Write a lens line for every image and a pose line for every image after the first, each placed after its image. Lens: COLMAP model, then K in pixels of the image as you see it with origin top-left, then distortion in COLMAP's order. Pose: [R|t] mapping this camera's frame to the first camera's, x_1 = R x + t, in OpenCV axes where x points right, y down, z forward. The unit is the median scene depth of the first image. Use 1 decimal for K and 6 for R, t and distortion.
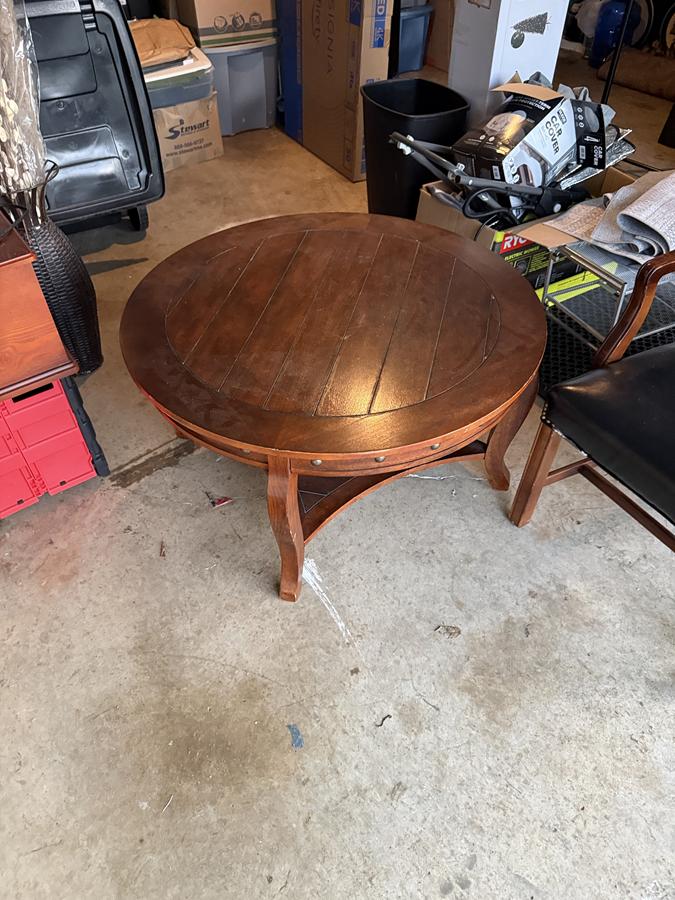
lens RADIAL K [[637.4, 0, 337.5], [0, 637.4, 450.0], [0, 0, 1]] dist [-0.003222, 0.001581]
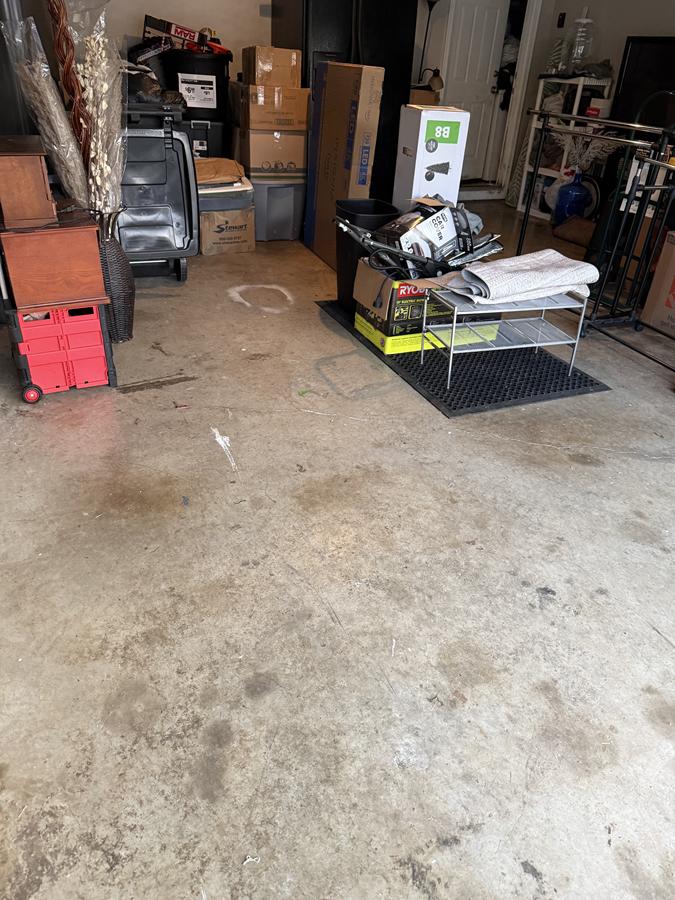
lens RADIAL K [[636.3, 0, 334.1], [0, 636.3, 432.1], [0, 0, 1]] dist [0.110581, -0.138562]
pose [[0.988238, 0.123447, -0.090262, 0.289083], [-0.142414, 0.957955, -0.249081, 0.415065], [0.055719, 0.259005, 0.964267, -0.409938]]
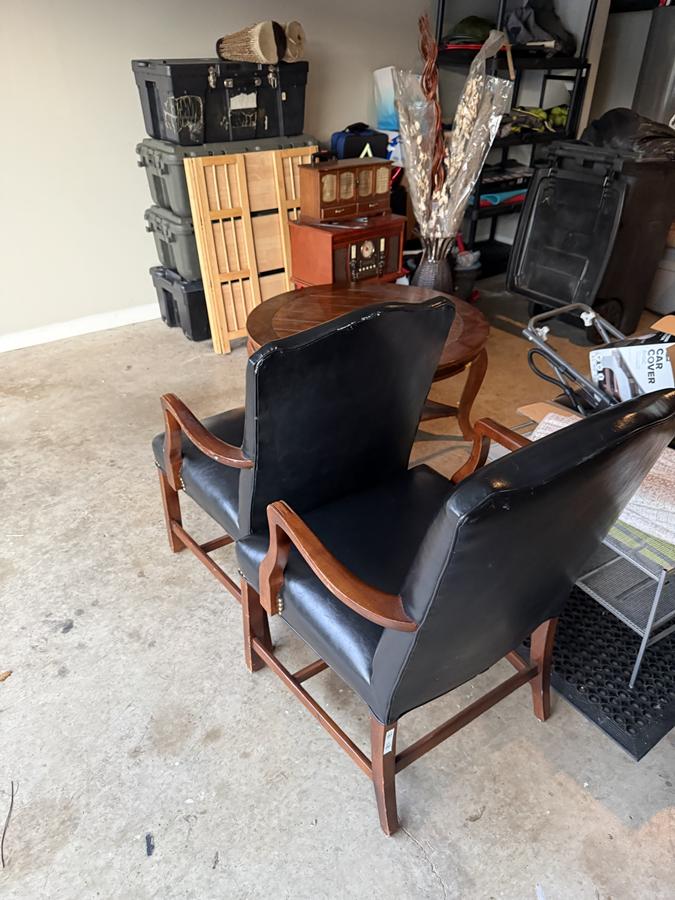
lens RADIAL K [[654.6, 0, 337.5], [0, 654.6, 450.0], [0, 0, 1]] dist [0.068539, -0.099334]
pose [[0.066846, 0.533054, -0.843436, 1.240030], [-0.716012, 0.614346, 0.331521, -0.398919], [0.694880, 0.581750, 0.422739, 0.295612]]
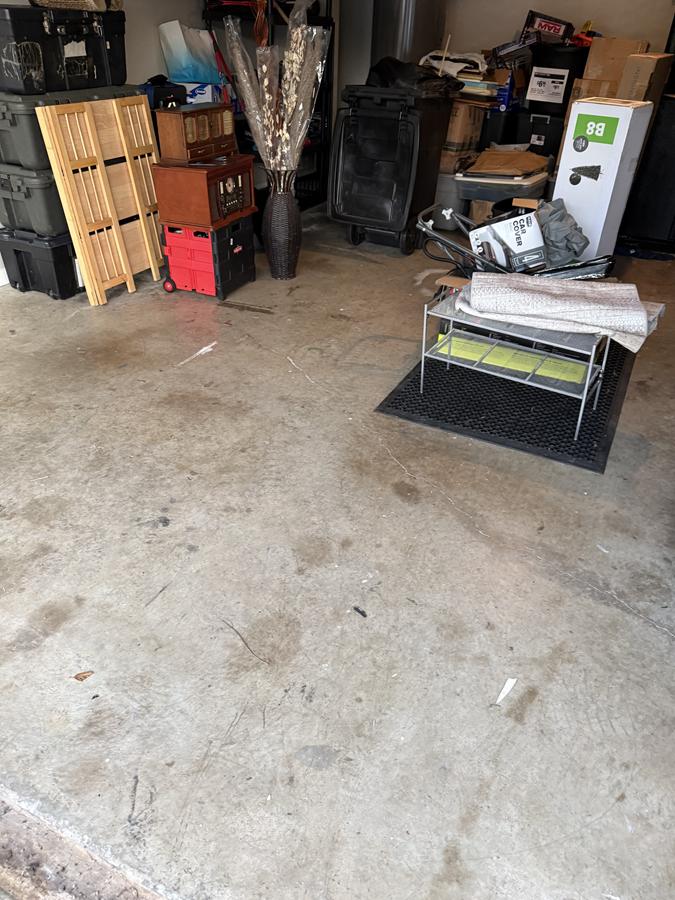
lens RADIAL K [[652.1, 0, 337.5], [0, 652.1, 450.0], [0, 0, 1]] dist [0.012328, 0.000583]
pose [[0.515526, 0.488638, -0.703894, 1.365019], [-0.630335, 0.772715, 0.074762, 0.016908], [0.580441, 0.405147, 0.706360, -0.046634]]
